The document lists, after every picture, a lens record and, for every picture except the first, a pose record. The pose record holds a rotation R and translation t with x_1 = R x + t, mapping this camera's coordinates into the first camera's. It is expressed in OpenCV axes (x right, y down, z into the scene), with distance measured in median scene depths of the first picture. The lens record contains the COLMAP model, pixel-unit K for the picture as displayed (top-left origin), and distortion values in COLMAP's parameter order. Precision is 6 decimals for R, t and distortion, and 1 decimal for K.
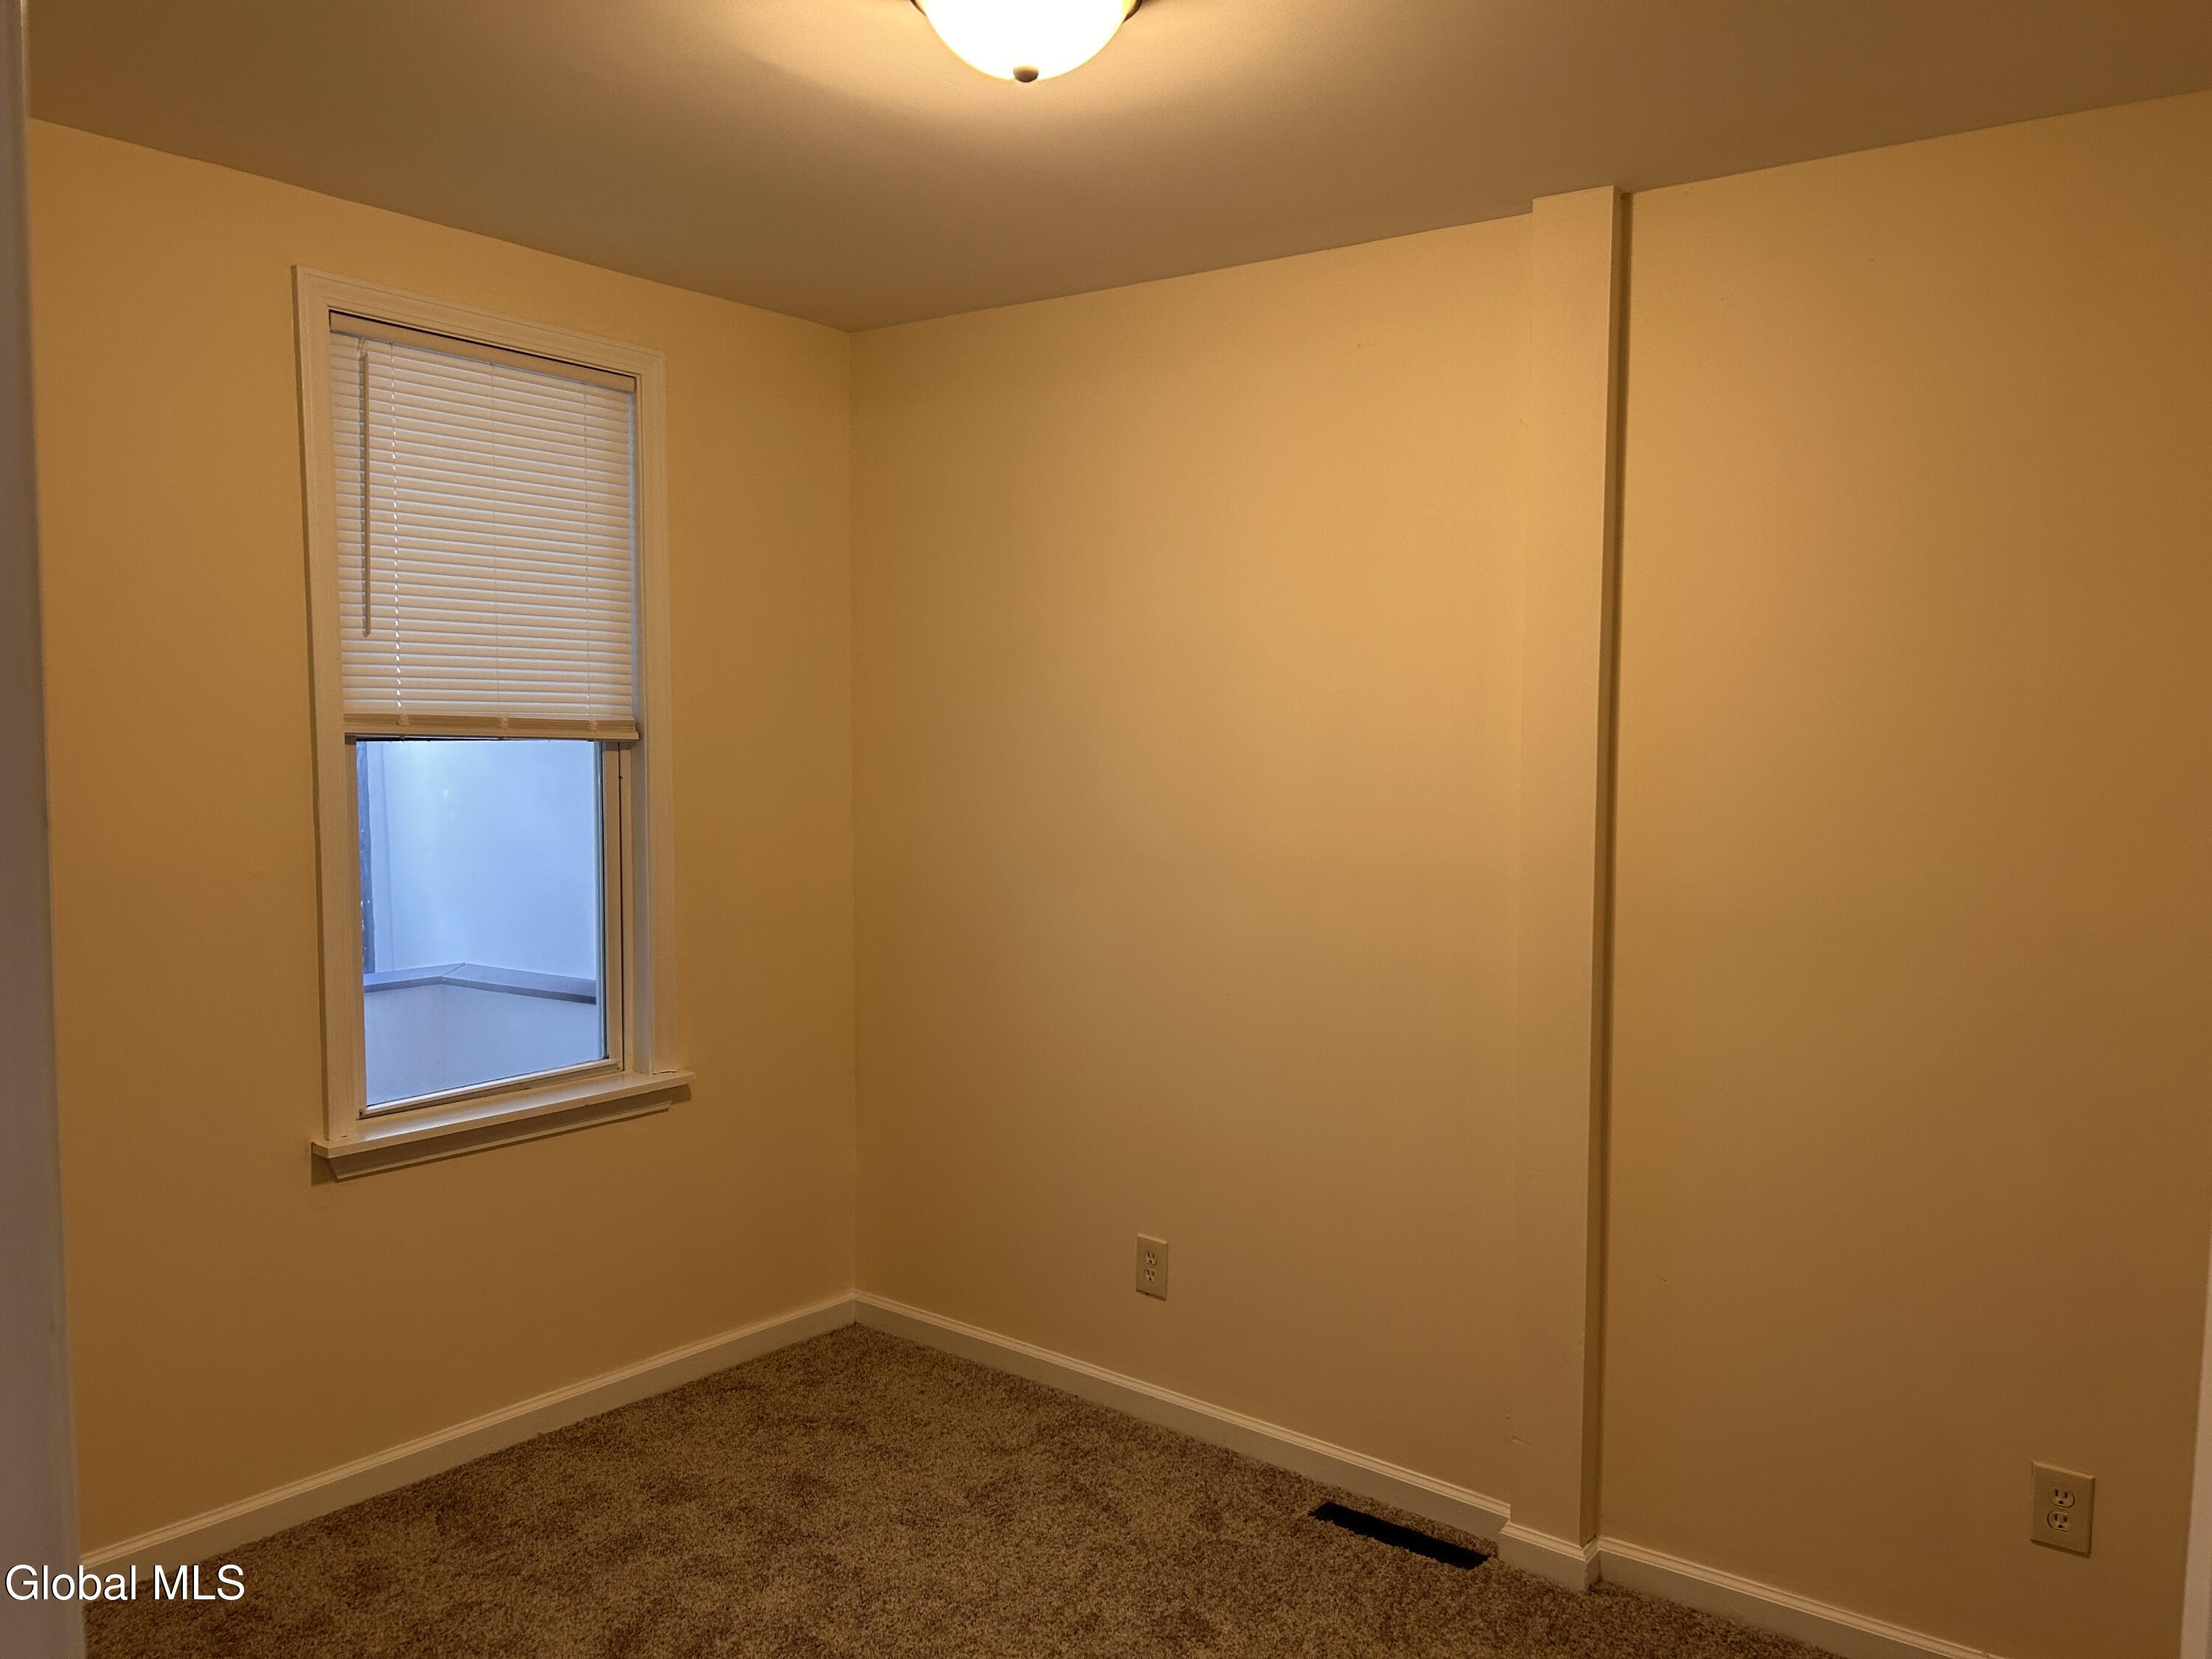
lens RADIAL K [[1674.3, 0, 1102.6], [0, 1674.3, 827.0], [0, 0, 1]] dist [0.032486, -0.031211]
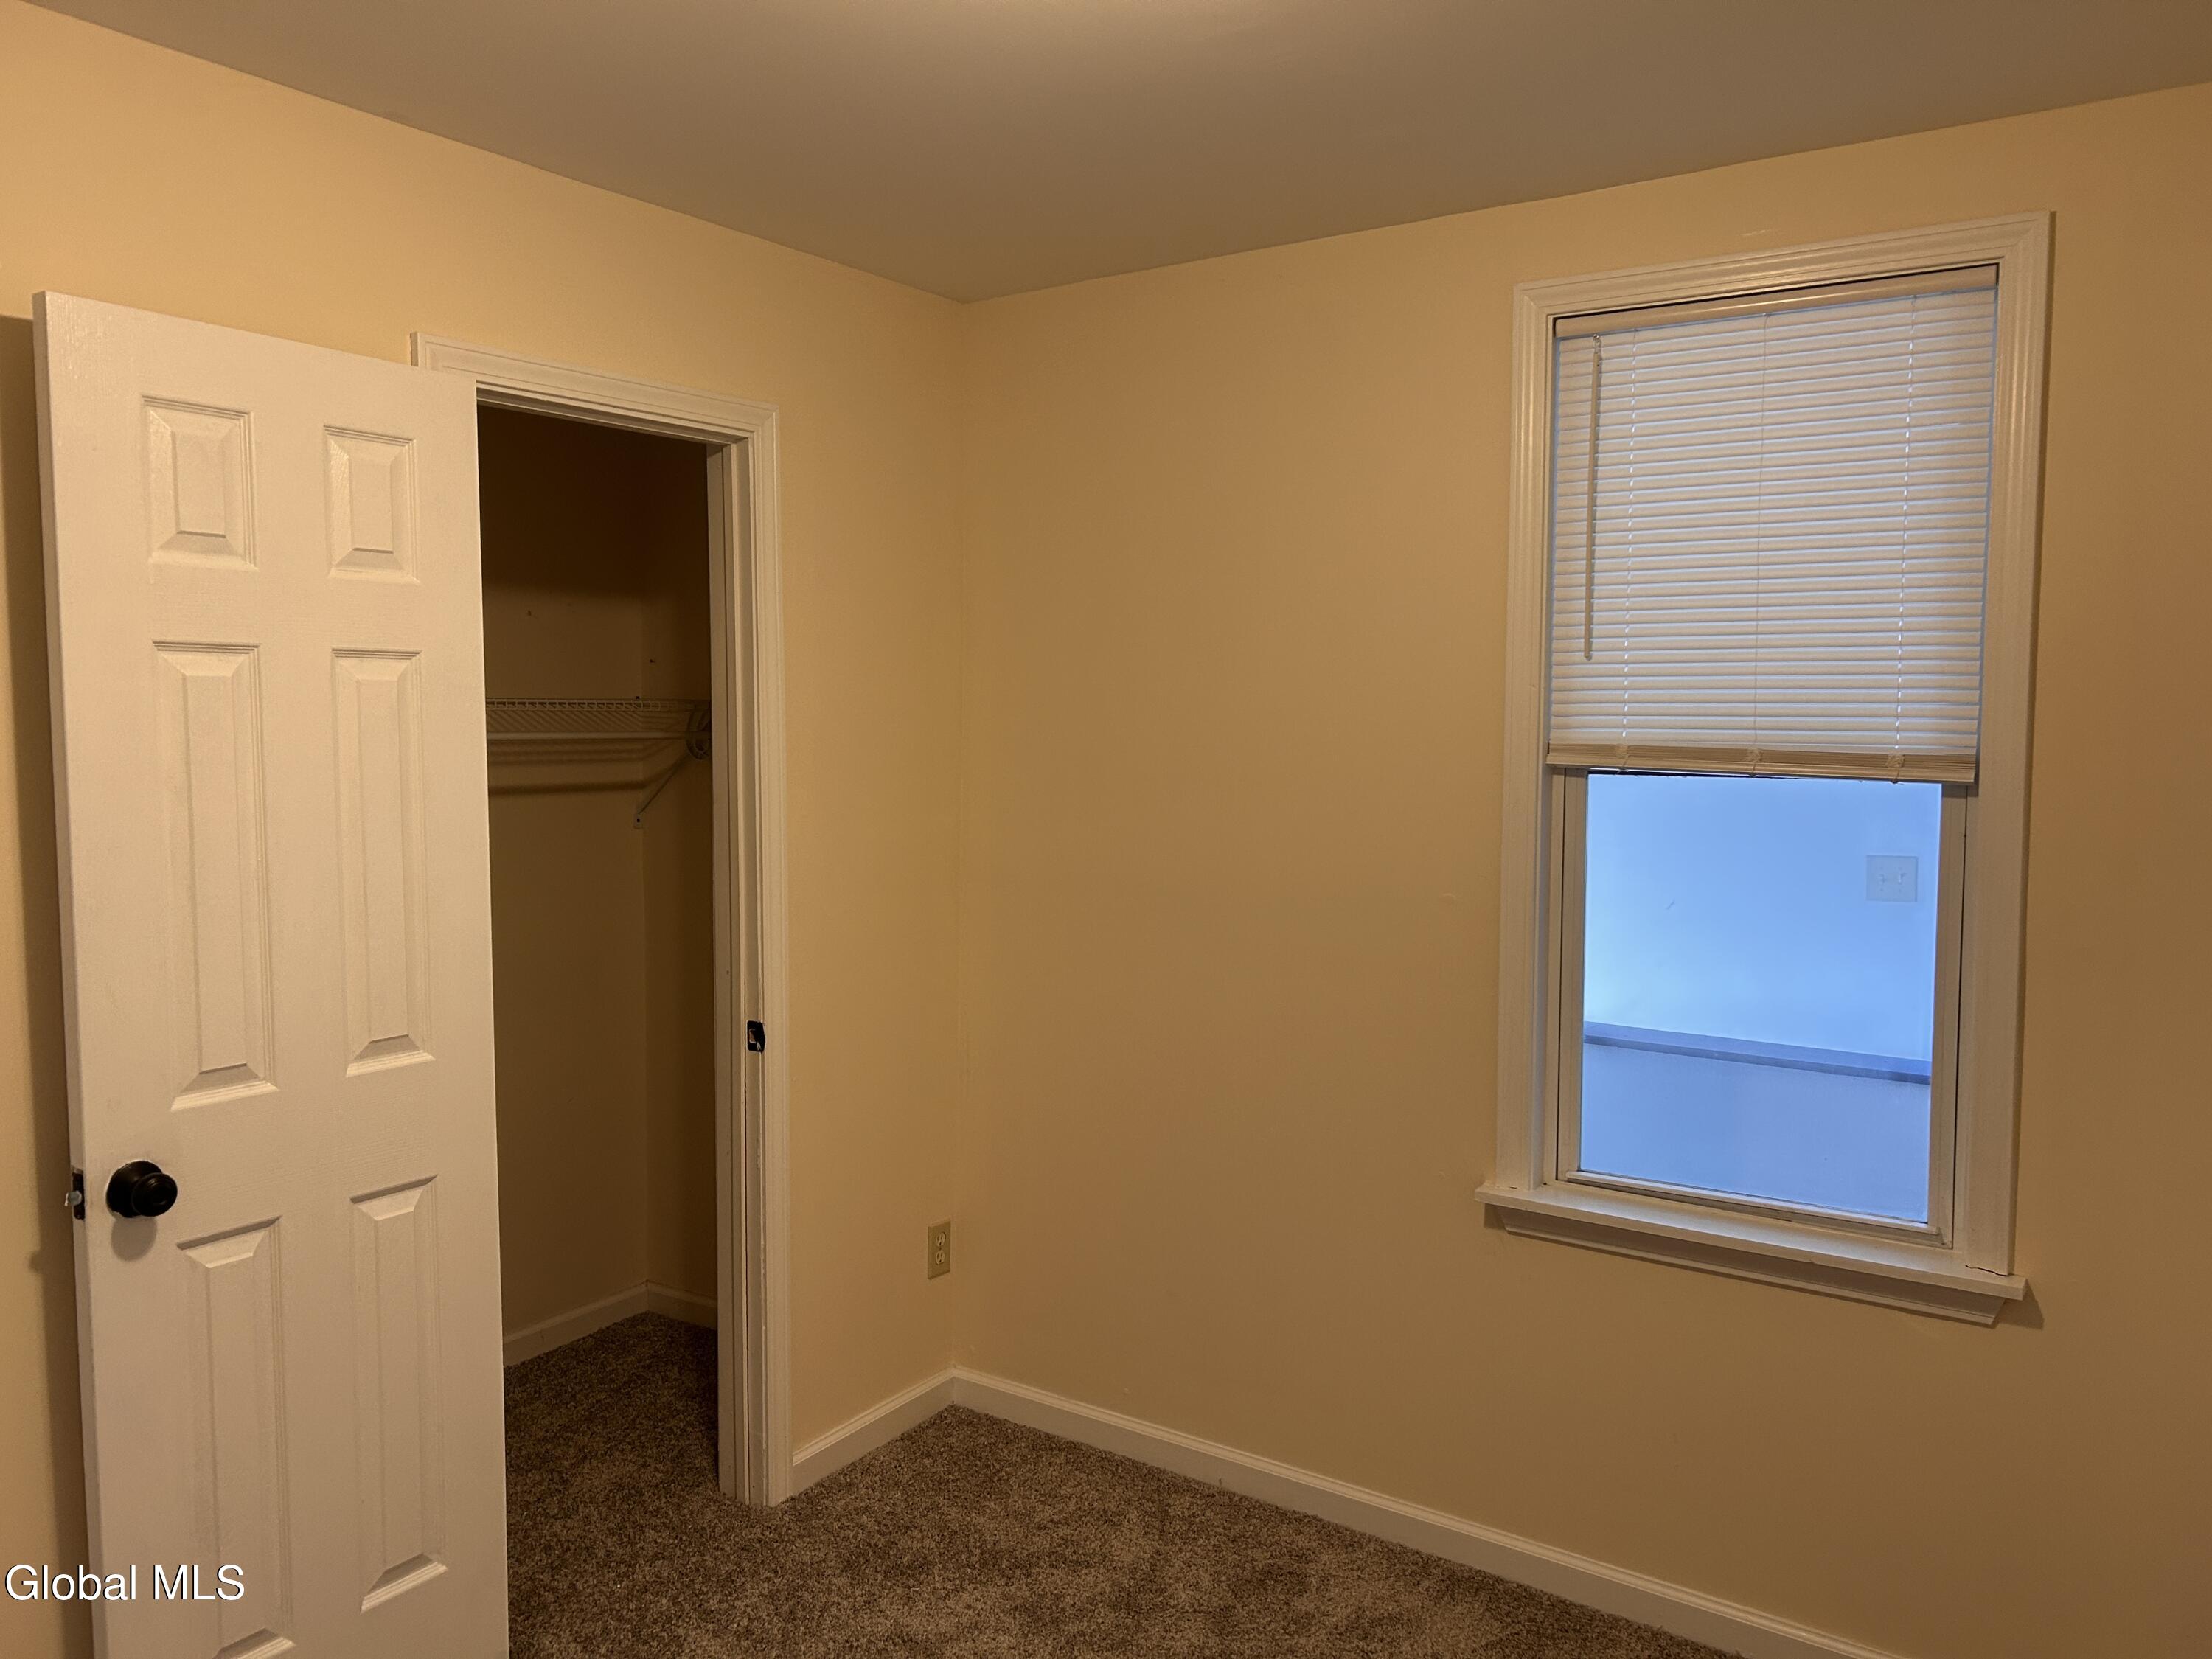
lens RADIAL K [[1674.3, 0, 1108.6], [0, 1674.3, 835.5], [0, 0, 1]] dist [0.032486, -0.031211]
pose [[0.041775, 0.046878, -0.998027, 0.445378], [-0.077914, 0.996010, 0.043522, -0.035258], [0.996084, 0.075942, 0.045260, 0.664594]]
